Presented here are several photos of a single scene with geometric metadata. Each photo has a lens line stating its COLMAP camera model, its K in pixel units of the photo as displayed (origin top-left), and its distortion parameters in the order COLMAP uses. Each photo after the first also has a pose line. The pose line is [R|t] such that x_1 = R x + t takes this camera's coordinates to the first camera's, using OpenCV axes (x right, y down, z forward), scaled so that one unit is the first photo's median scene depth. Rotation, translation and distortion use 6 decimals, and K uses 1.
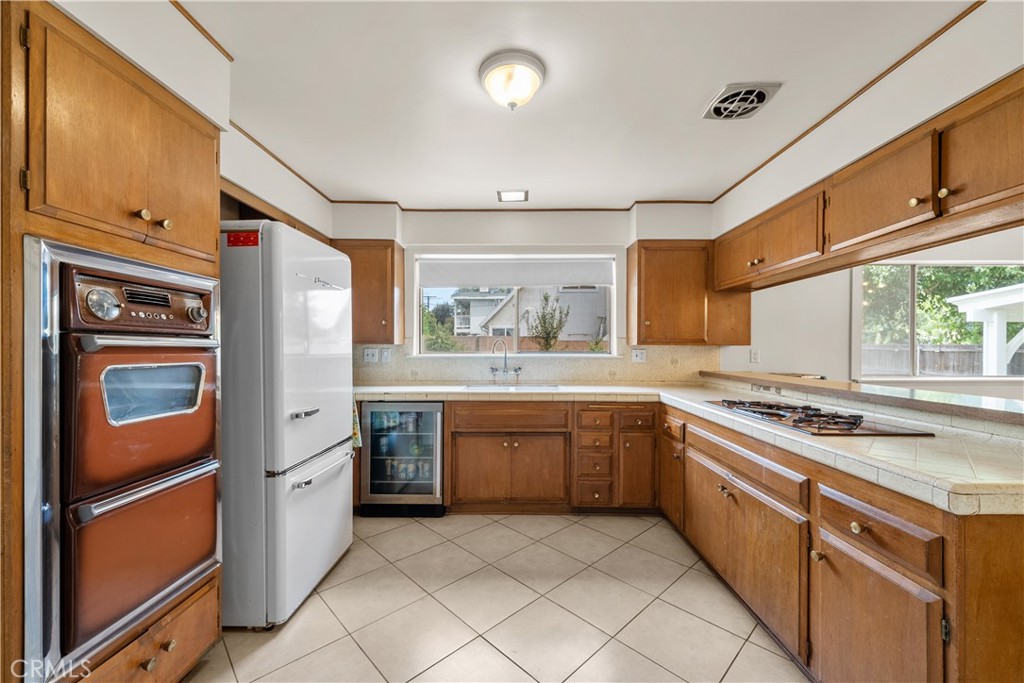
lens RADIAL K [[400.9, 0, 511.7], [0, 400.9, 348.8], [0, 0, 1]] dist [-0.003665, -0.000406]
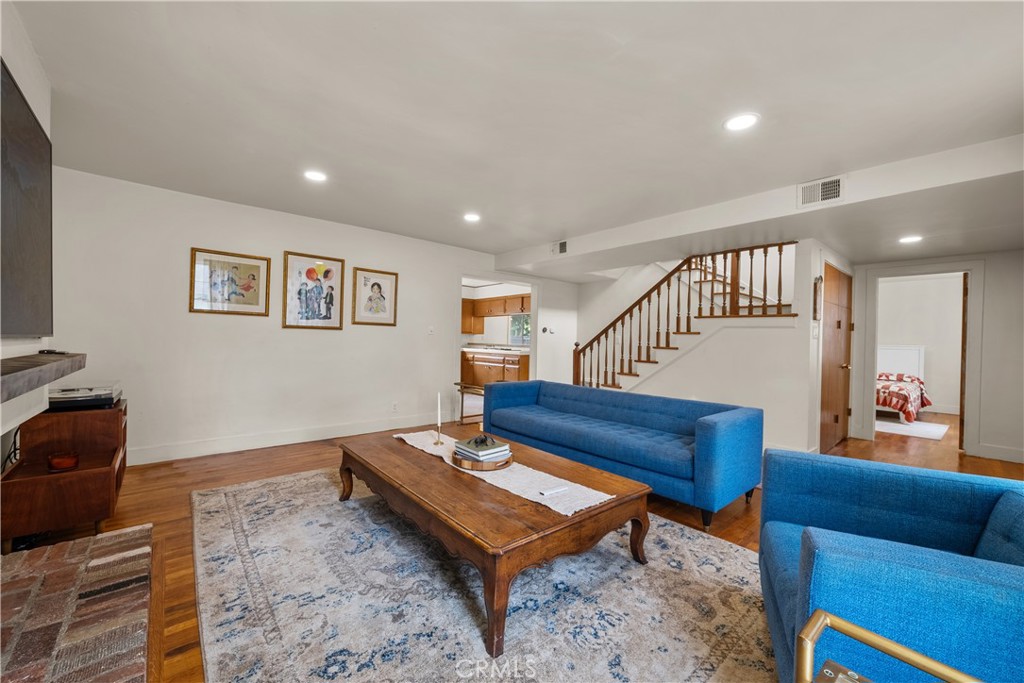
lens RADIAL K [[400.9, 0, 512.6], [0, 400.9, 341.8], [0, 0, 1]] dist [-0.003665, -0.000406]
pose [[0.742902, 0.012817, 0.669278, -2.333257], [-0.019033, 0.999817, 0.001980, 0.069381], [-0.669130, -0.014209, 0.743010, -2.585321]]
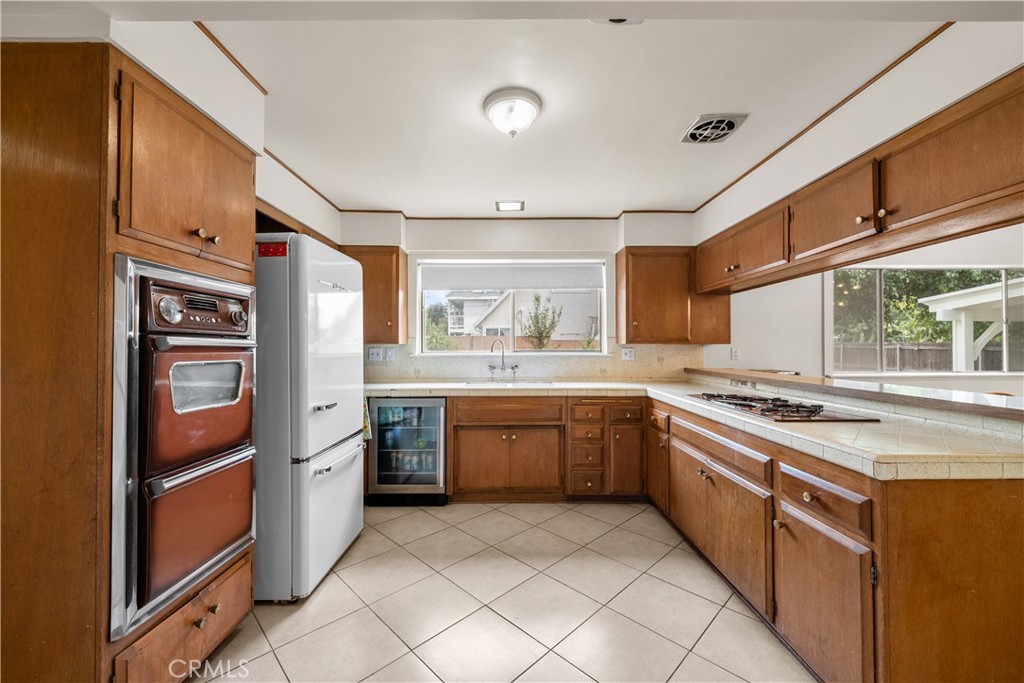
lens RADIAL K [[400.9, 0, 510.0], [0, 400.9, 341.3], [0, 0, 1]] dist [-0.003665, -0.000406]
pose [[0.999875, -0.003044, 0.015508, -0.024075], [0.003320, 0.999837, -0.017761, 0.002700], [-0.015451, 0.017810, 0.999722, -0.118264]]
